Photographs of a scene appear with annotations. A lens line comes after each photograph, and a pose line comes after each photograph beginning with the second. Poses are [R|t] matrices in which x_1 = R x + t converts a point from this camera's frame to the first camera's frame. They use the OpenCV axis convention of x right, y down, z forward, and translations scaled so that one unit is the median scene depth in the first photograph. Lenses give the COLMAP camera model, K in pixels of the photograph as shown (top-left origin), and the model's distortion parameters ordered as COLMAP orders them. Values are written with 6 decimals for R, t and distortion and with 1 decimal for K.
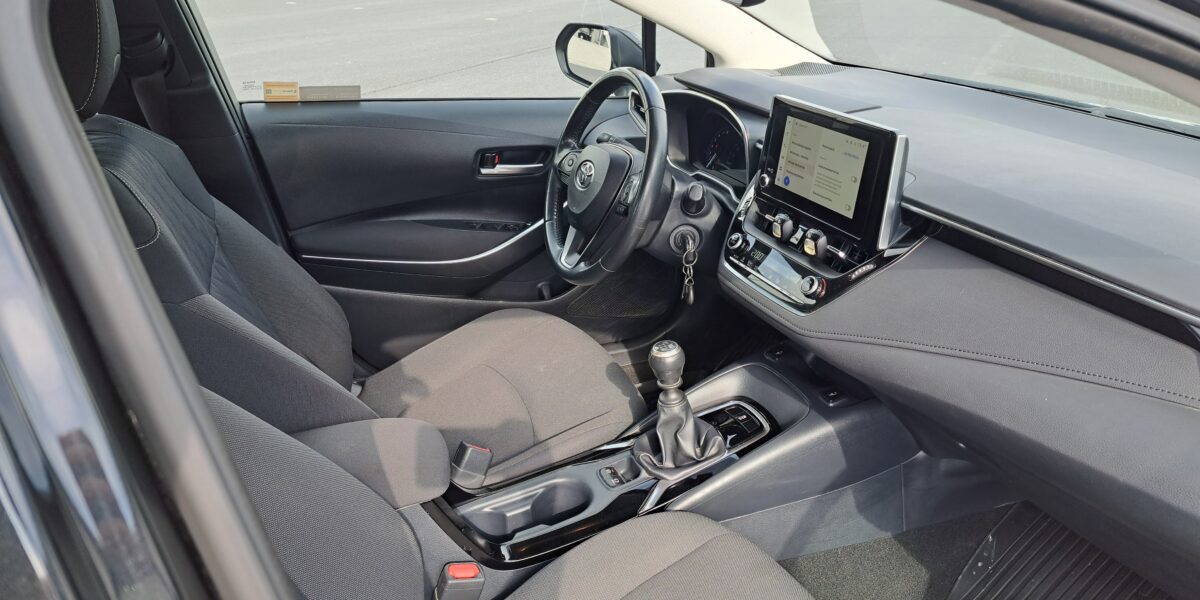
lens RADIAL K [[774.7, 0, 632.3], [0, 774.7, 304.0], [0, 0, 1]] dist [0.157407, -0.277686]
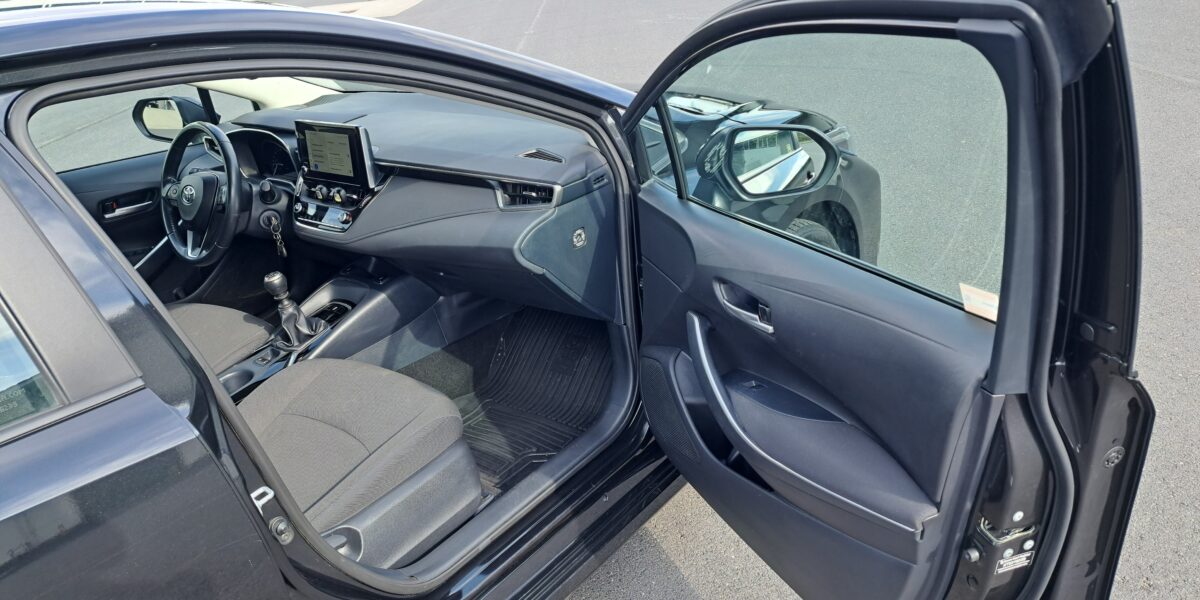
lens RADIAL K [[857.7, 0, 604.8], [0, 857.7, 301.2], [0, 0, 1]] dist [0.068198, -0.080105]
pose [[0.890283, -0.281639, 0.357878, -0.001542], [0.297314, 0.954708, 0.011706, 0.264634], [-0.344966, 0.095980, 0.933695, -0.876199]]
